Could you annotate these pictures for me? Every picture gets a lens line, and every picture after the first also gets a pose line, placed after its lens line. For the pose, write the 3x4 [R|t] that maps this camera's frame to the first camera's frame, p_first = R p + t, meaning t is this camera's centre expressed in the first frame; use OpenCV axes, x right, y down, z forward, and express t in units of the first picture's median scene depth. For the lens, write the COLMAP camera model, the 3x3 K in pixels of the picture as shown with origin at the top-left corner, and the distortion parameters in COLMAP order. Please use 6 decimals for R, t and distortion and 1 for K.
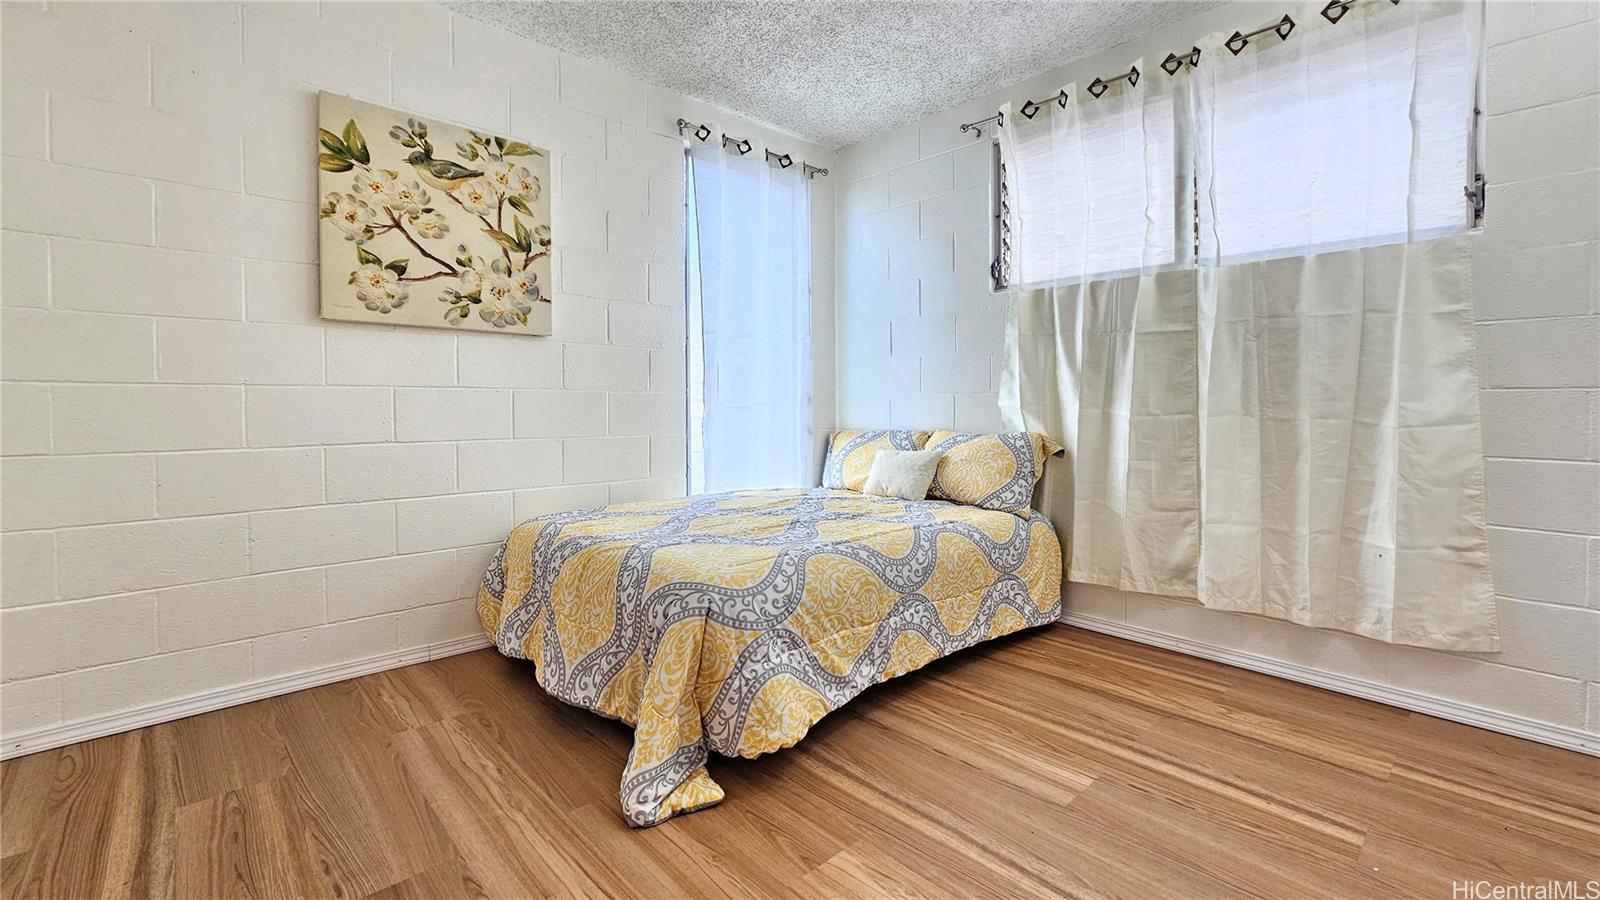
lens RADIAL K [[663.9, 0, 798.4], [0, 663.9, 409.1], [0, 0, 1]] dist [0.000055, -0.000599]
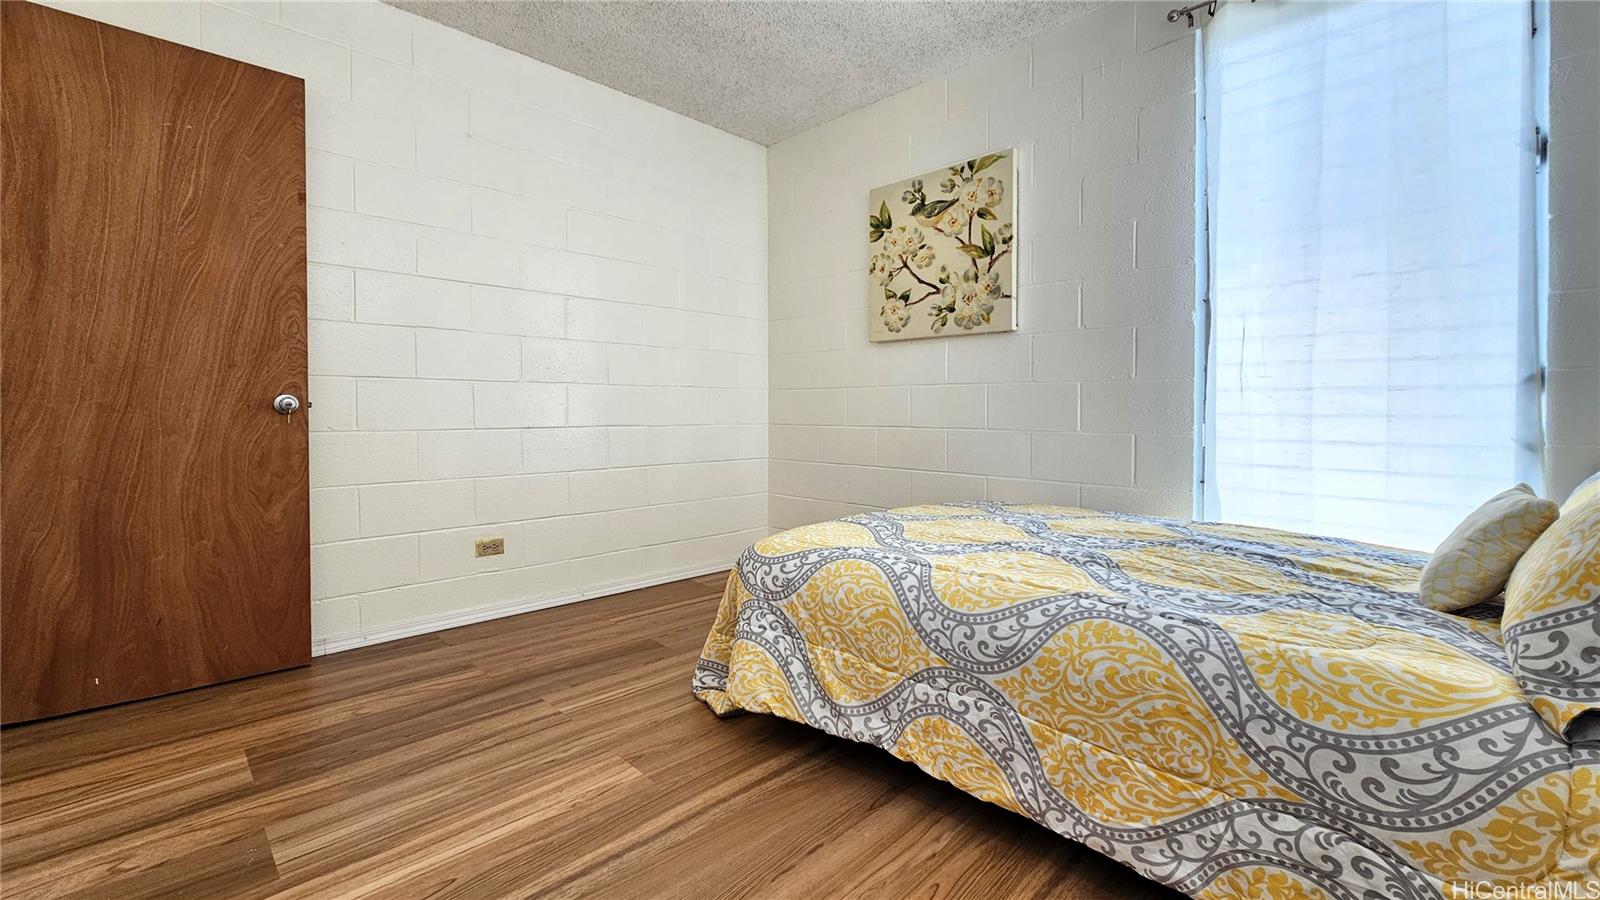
lens RADIAL K [[663.9, 0, 809.3], [0, 663.9, 425.7], [0, 0, 1]] dist [0.000055, -0.000599]
pose [[0.050058, 0.018630, -0.998573, 0.718184], [-0.013311, 0.999750, 0.017985, 0.025543], [0.998658, 0.012392, 0.050293, 0.725742]]
